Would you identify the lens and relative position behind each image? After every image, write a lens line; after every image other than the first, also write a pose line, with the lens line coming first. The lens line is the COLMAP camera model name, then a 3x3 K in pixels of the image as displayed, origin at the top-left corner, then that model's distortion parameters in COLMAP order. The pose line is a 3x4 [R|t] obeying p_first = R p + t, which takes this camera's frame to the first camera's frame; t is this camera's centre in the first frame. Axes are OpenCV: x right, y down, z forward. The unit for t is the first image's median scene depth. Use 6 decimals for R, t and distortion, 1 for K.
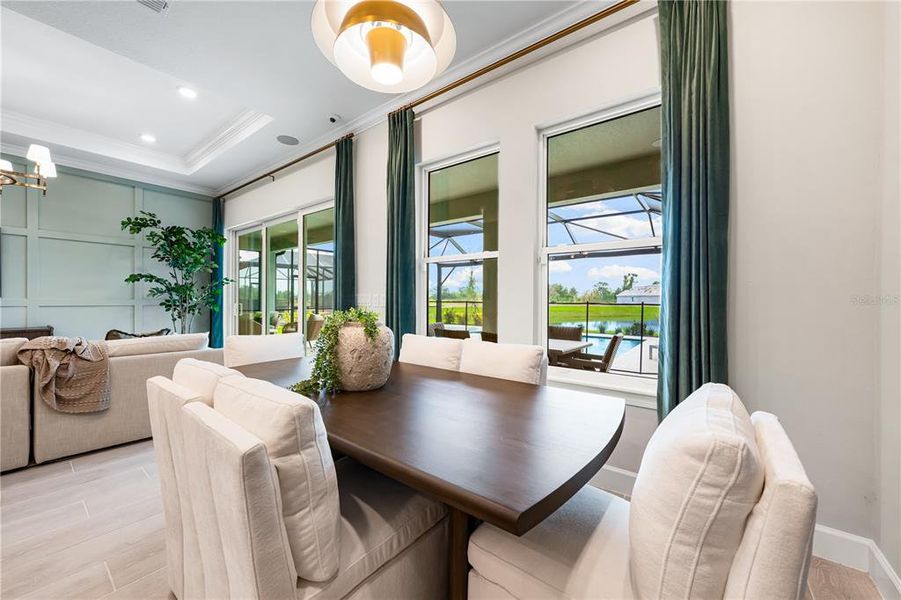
lens RADIAL K [[341.8, 0, 448.6], [0, 341.8, 299.6], [0, 0, 1]] dist [-0.000446, 0.000008]
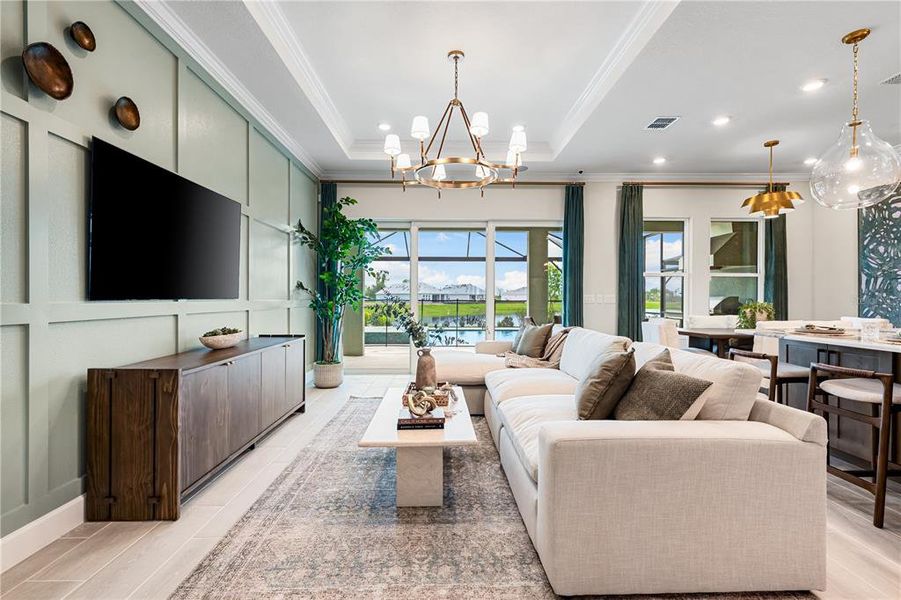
lens RADIAL K [[401.2, 0, 450.6], [0, 401.2, 300.3], [0, 0, 1]] dist [0.000131, -0.000072]
pose [[0.778282, -0.008255, 0.627860, -1.398671], [0.004706, 0.999962, 0.007314, -0.005887], [-0.627897, -0.002737, 0.778292, 0.034074]]
